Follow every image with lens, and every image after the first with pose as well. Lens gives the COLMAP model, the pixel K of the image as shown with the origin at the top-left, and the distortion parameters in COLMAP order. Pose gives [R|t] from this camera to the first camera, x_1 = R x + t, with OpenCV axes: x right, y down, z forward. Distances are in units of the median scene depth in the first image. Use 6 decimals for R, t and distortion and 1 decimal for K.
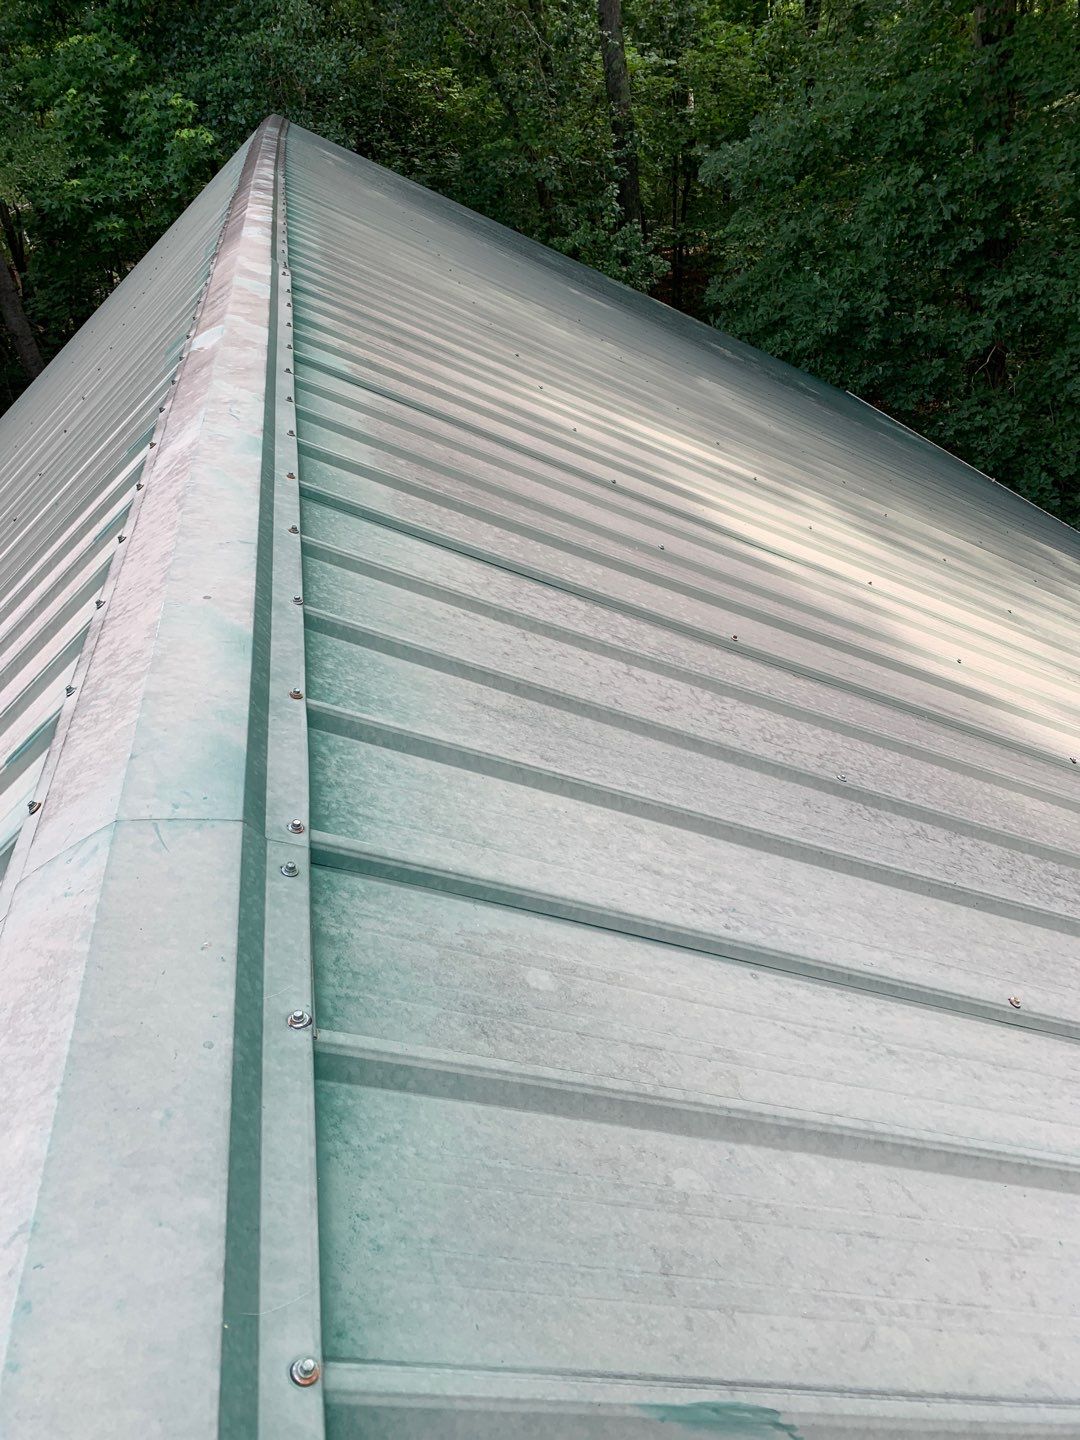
lens RADIAL K [[1094.9, 0, 542.3], [0, 1094.9, 707.1], [0, 0, 1]] dist [0.022349, -0.015880]
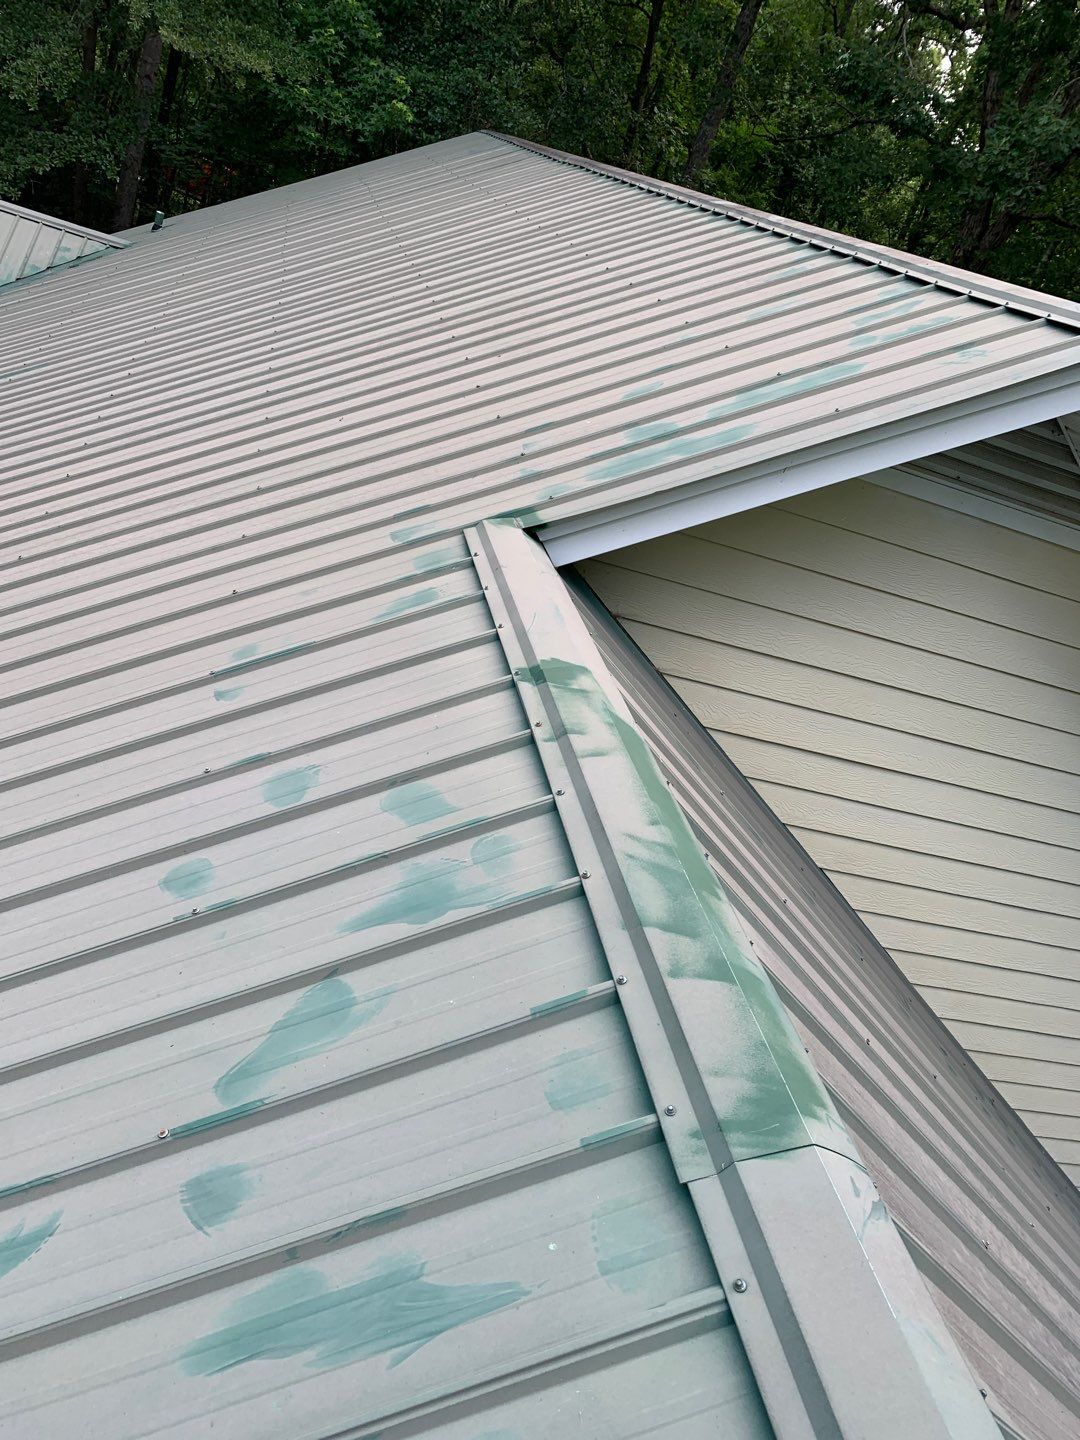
lens RADIAL K [[1094.9, 0, 550.5], [0, 1094.9, 714.9], [0, 0, 1]] dist [0.022349, -0.015880]
pose [[0.883301, 0.416974, 0.214273, -0.525918], [-0.391448, 0.907505, -0.152328, 0.926404], [-0.257970, 0.050675, 0.964823, -0.928585]]
